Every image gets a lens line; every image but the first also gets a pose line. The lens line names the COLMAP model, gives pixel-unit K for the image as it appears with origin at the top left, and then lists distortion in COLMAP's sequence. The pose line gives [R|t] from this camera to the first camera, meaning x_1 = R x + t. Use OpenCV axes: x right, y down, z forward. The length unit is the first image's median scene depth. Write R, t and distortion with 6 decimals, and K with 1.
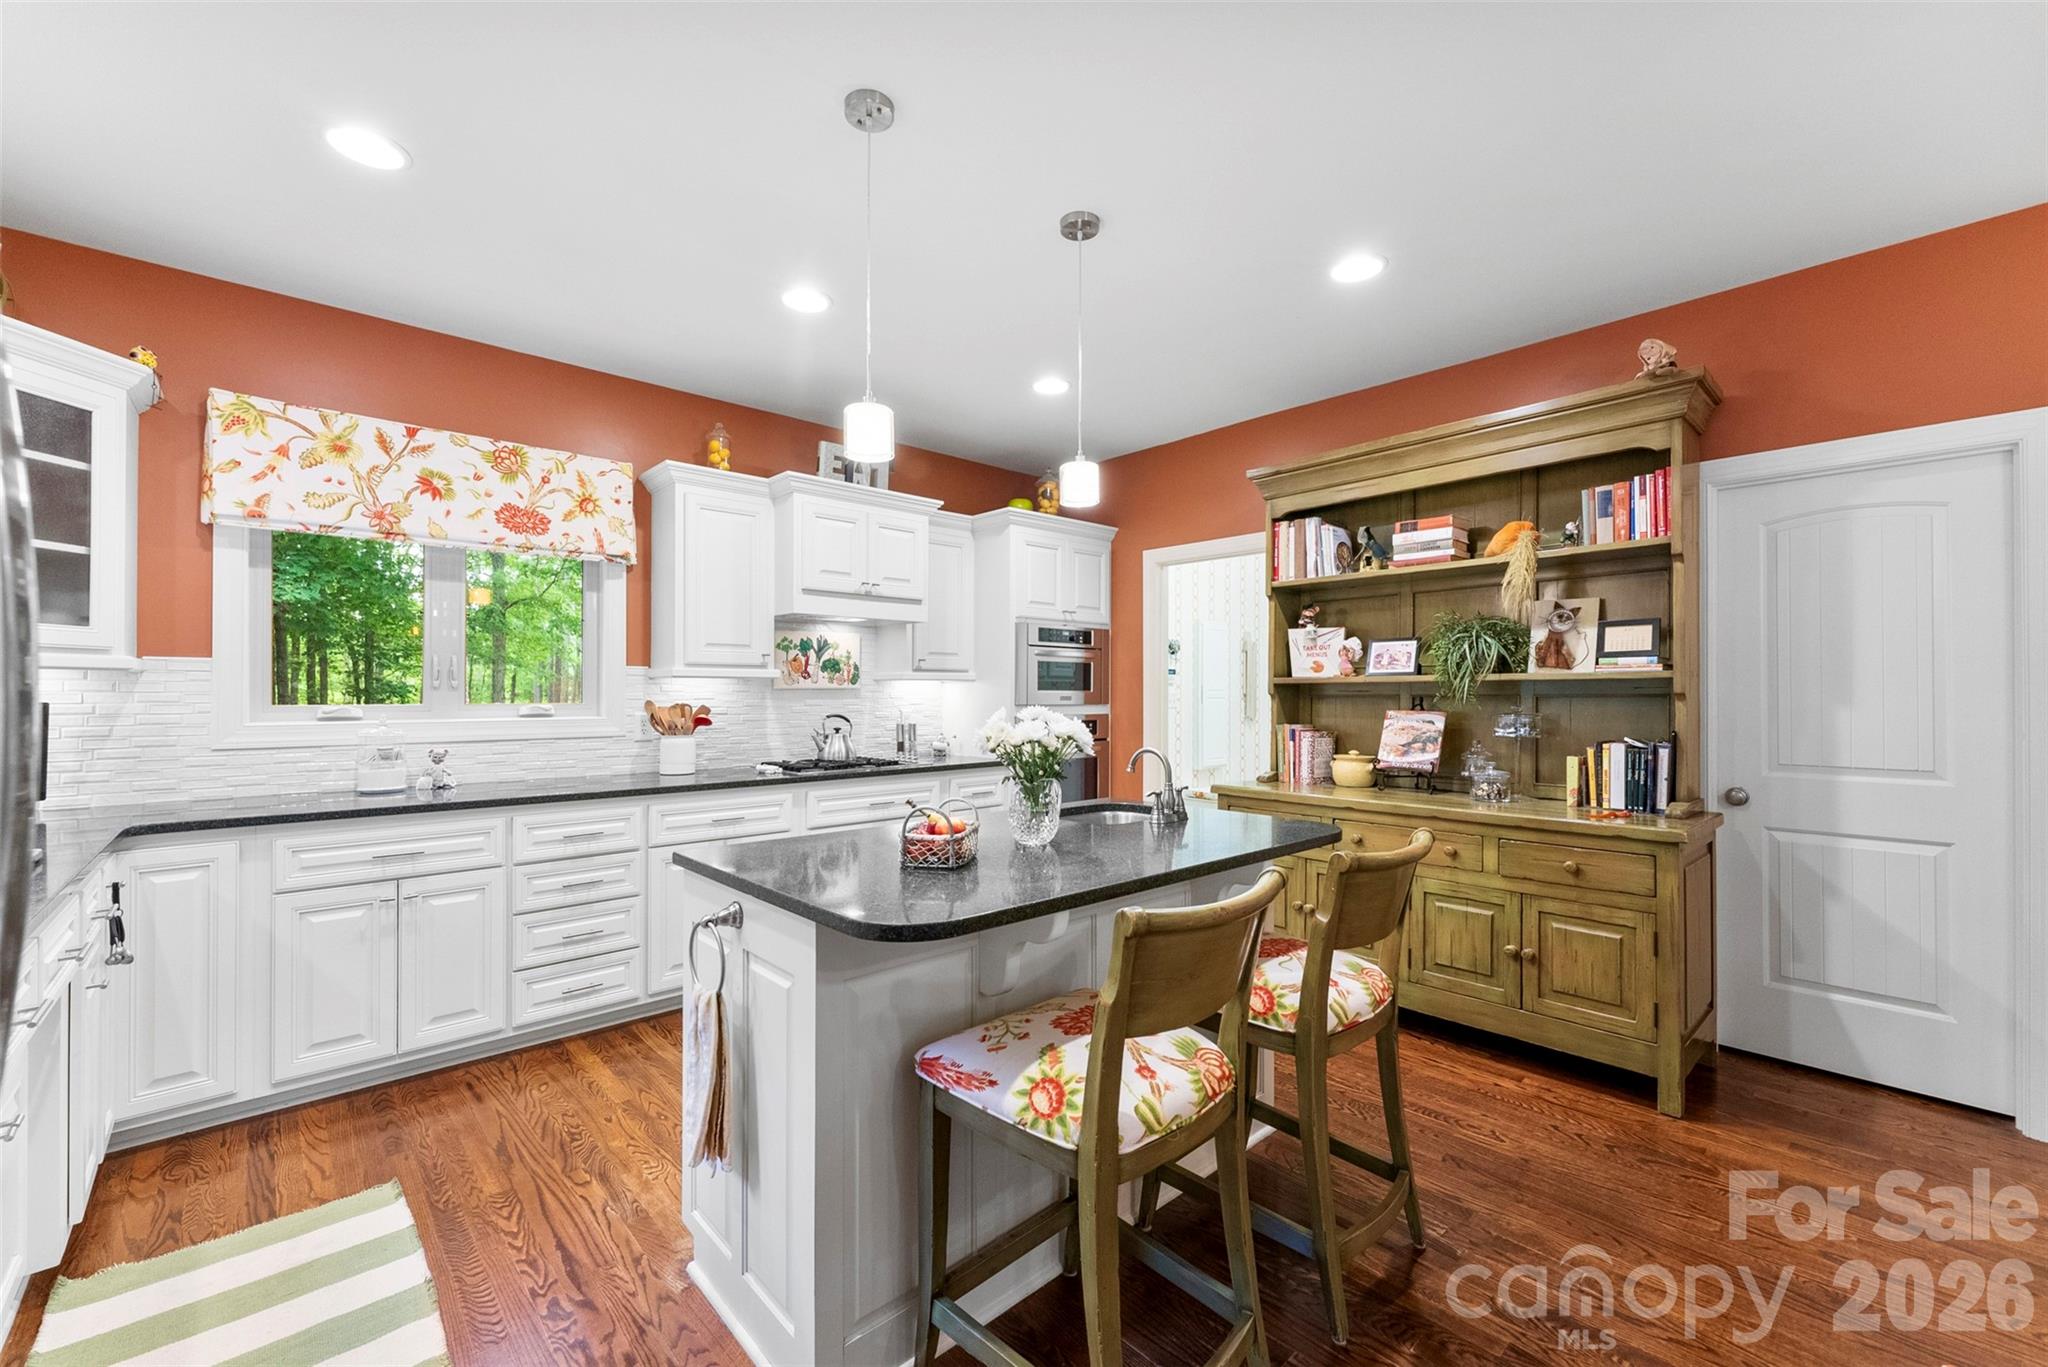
lens RADIAL K [[827.3, 0, 1021.2], [0, 827.3, 688.3], [0, 0, 1]] dist [0.002380, -0.000099]
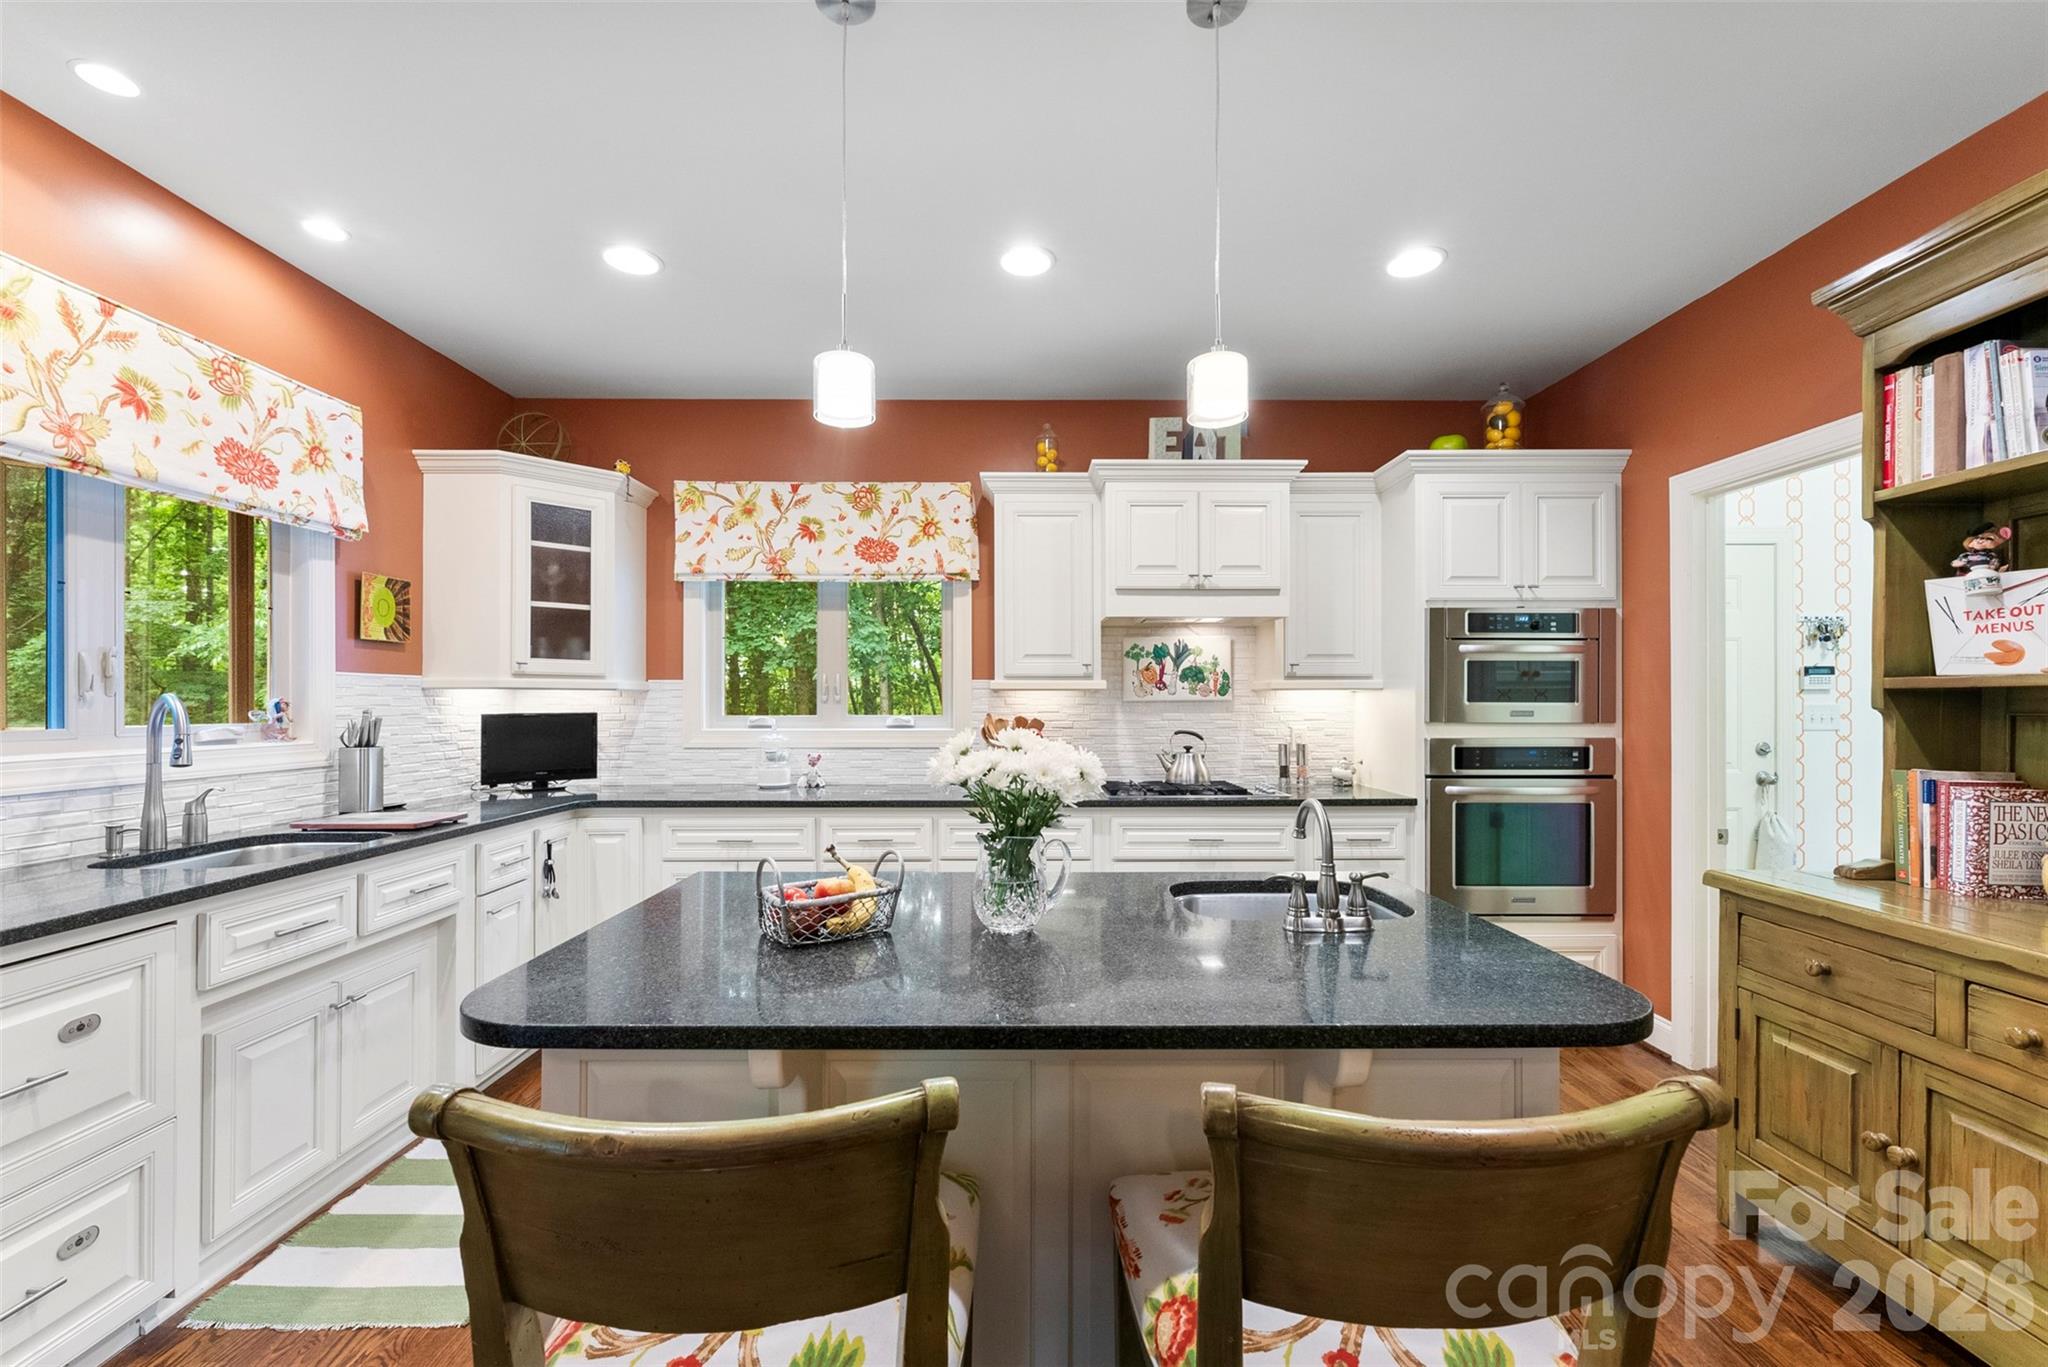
lens RADIAL K [[835.8, 0, 1025.1], [0, 835.8, 698.7], [0, 0, 1]] dist [0.000877, 0.000022]
pose [[0.744937, -0.004513, -0.667119, 0.274576], [0.004247, 0.999989, -0.002022, -0.000861], [0.667121, -0.001327, 0.744948, 0.279128]]
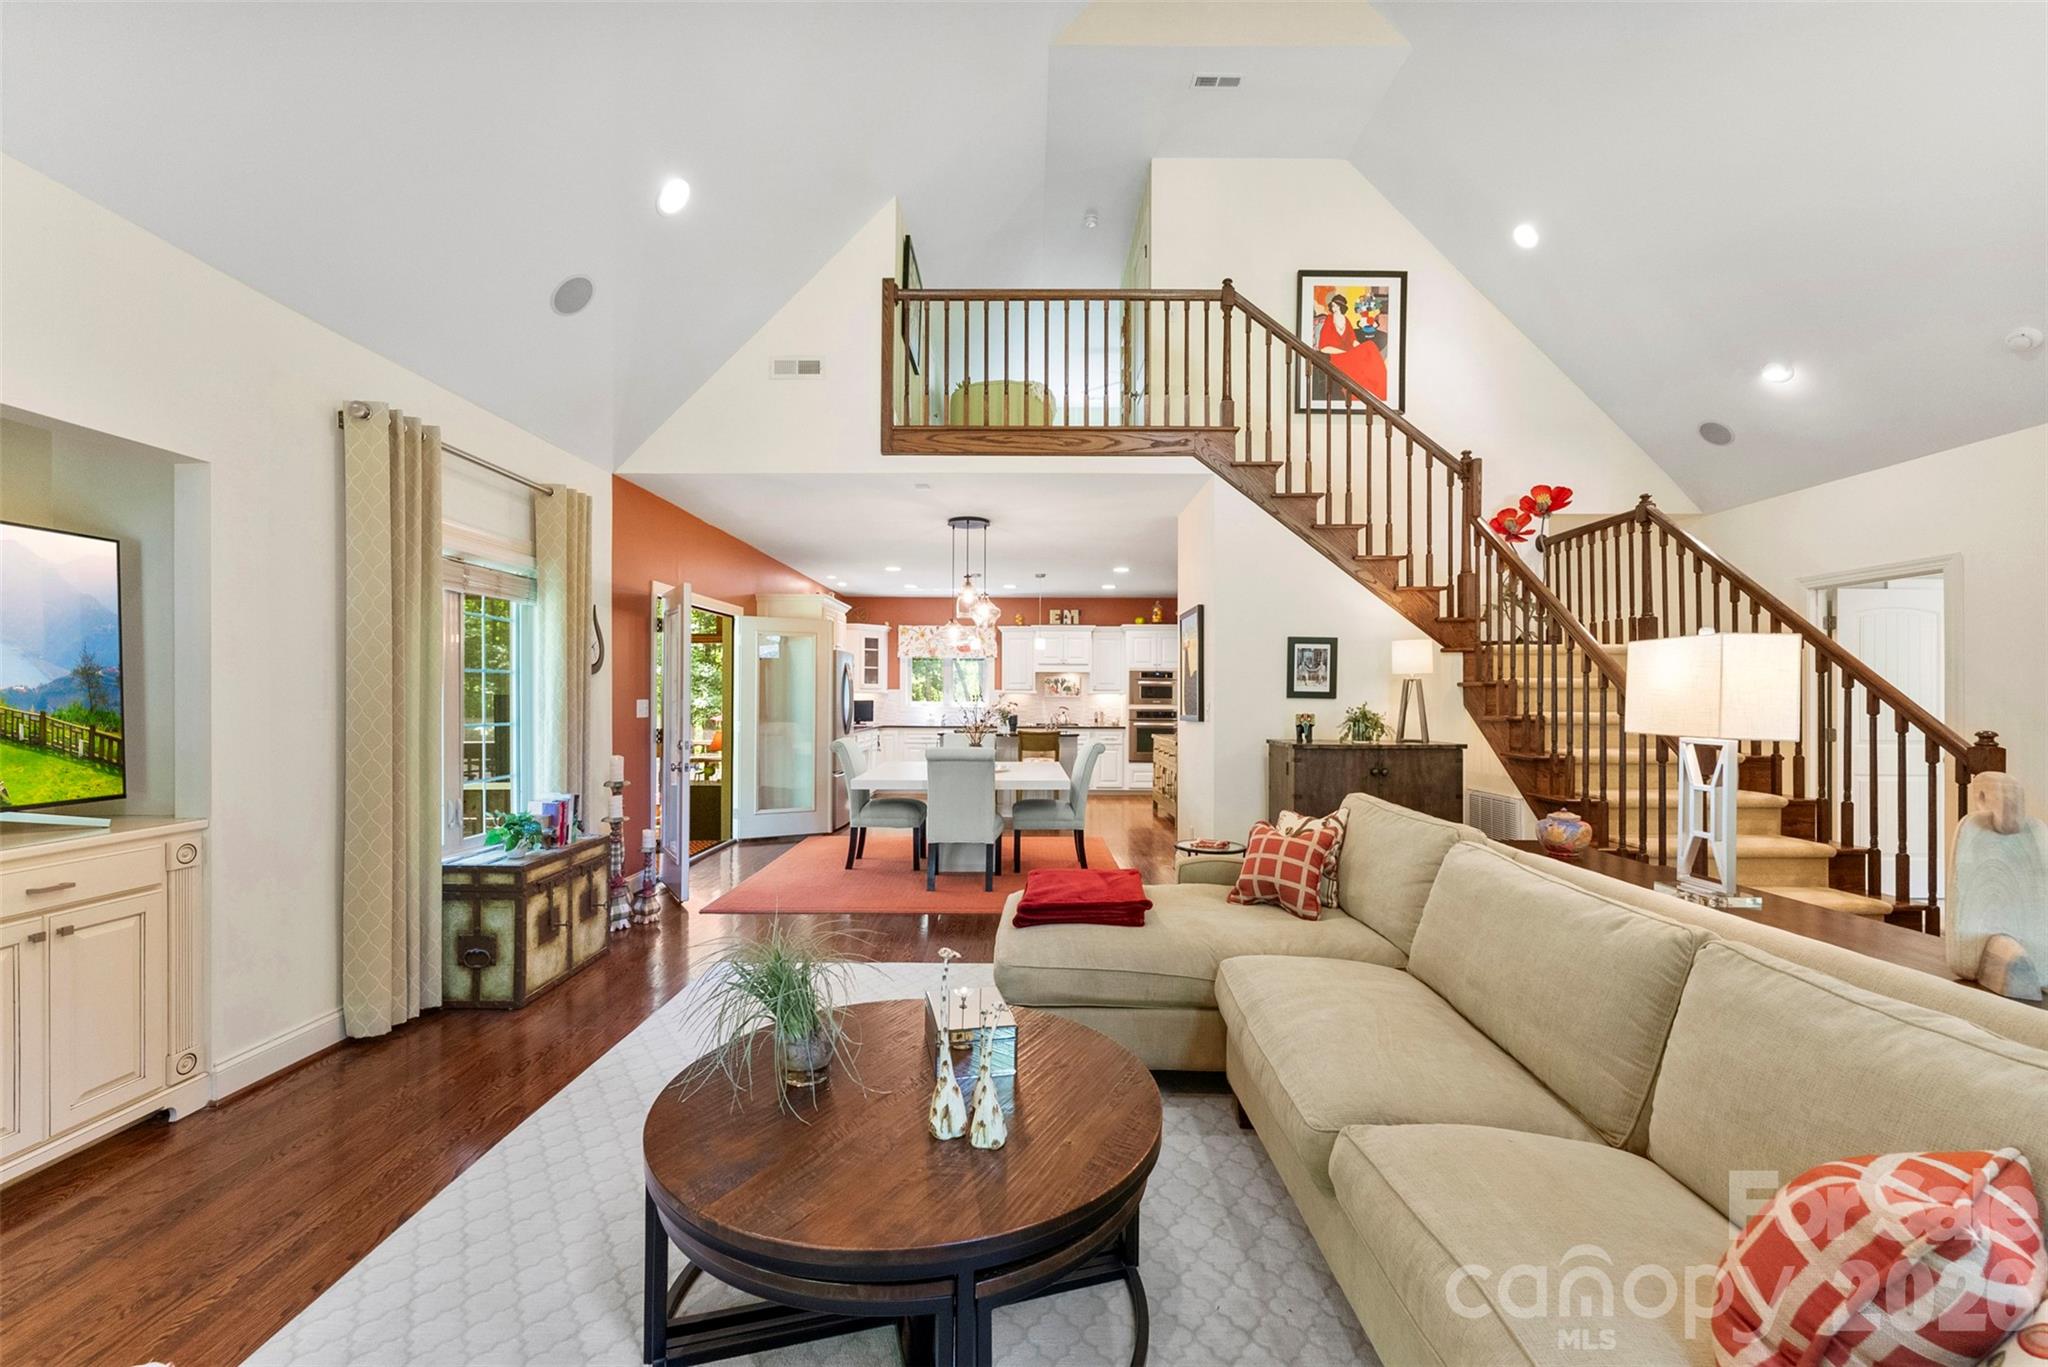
lens RADIAL K [[835.1, 0, 1020.6], [0, 835.1, 699.3], [0, 0, 1]] dist [-0.000637, 0.000598]
pose [[0.732855, 0.005315, -0.680365, 1.799973], [-0.001586, 0.999980, 0.006104, -0.011767], [0.680383, -0.003394, 0.732848, -1.286170]]
